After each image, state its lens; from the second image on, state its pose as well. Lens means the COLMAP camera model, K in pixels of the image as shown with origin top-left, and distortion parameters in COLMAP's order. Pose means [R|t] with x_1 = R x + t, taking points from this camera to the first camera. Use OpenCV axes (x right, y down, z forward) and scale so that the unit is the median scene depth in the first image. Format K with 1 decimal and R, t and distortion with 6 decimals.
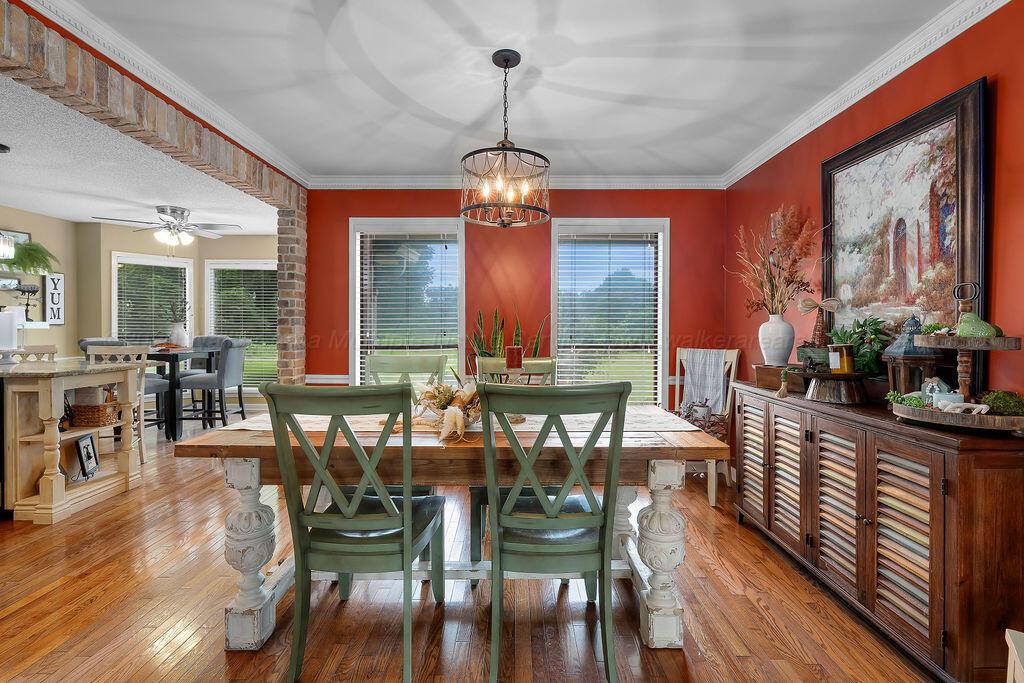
lens RADIAL K [[462.2, 0, 509.1], [0, 462.2, 328.0], [0, 0, 1]] dist [-0.002030, -0.000750]
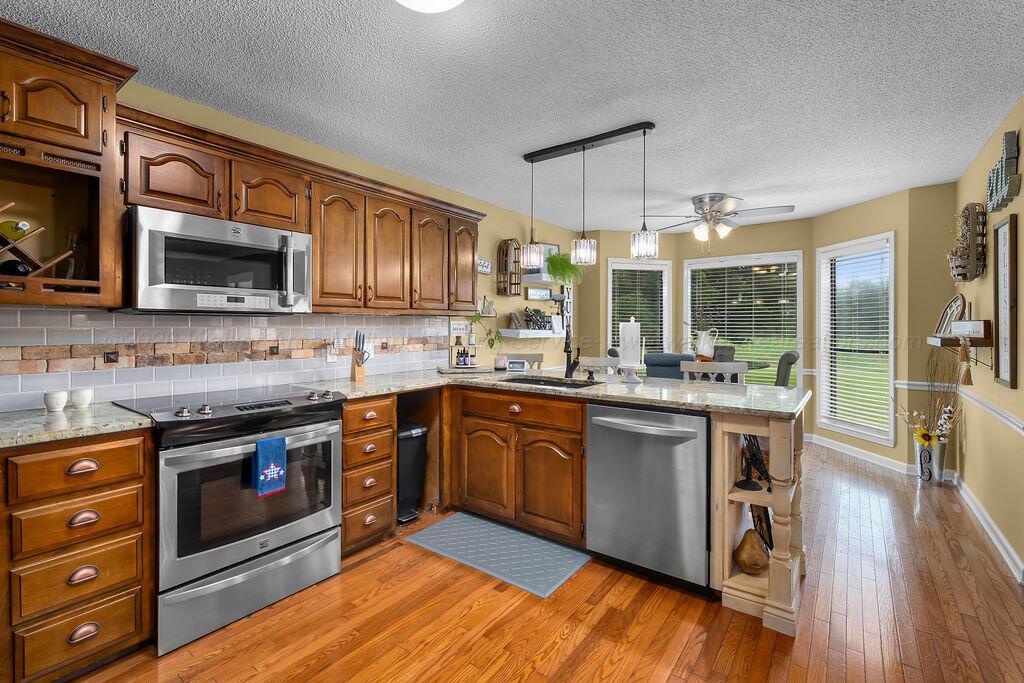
lens RADIAL K [[462.2, 0, 517.5], [0, 462.2, 326.1], [0, 0, 1]] dist [-0.002030, -0.000750]
pose [[0.809379, -0.003800, -0.587274, -0.514538], [-0.002642, 0.999945, -0.010110, -0.012605], [0.587280, 0.009734, 0.809325, 0.115637]]
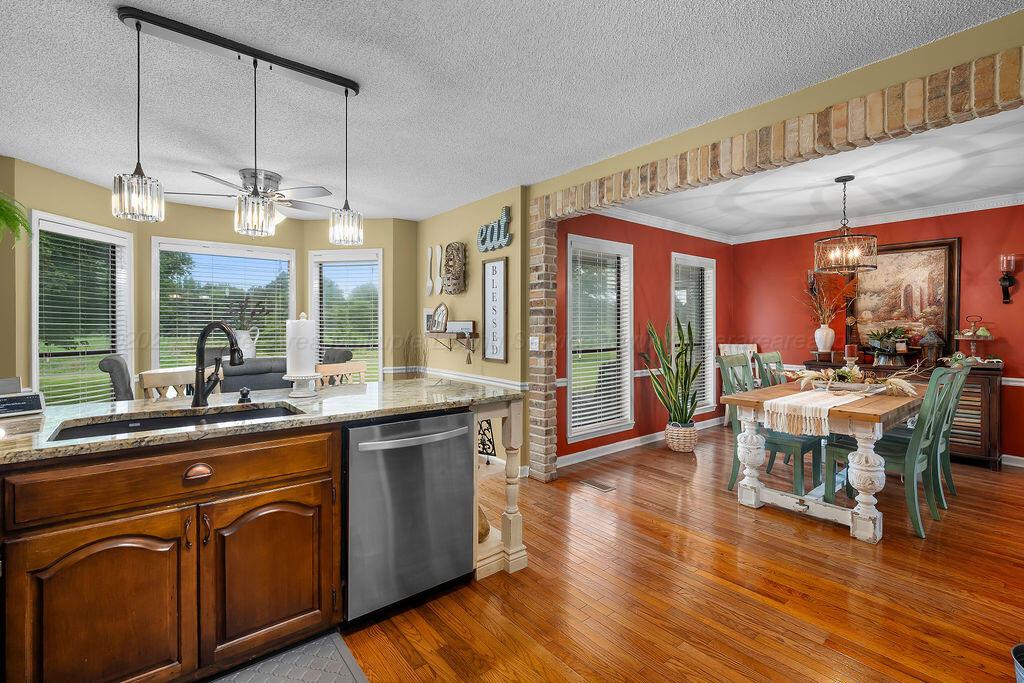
lens RADIAL K [[462.2, 0, 512.8], [0, 462.2, 328.4], [0, 0, 1]] dist [-0.002030, -0.000750]
pose [[0.775066, -0.007040, 0.631841, -0.873643], [0.006180, 0.999975, 0.003561, -0.015482], [-0.631850, 0.001145, 0.775090, 0.189058]]
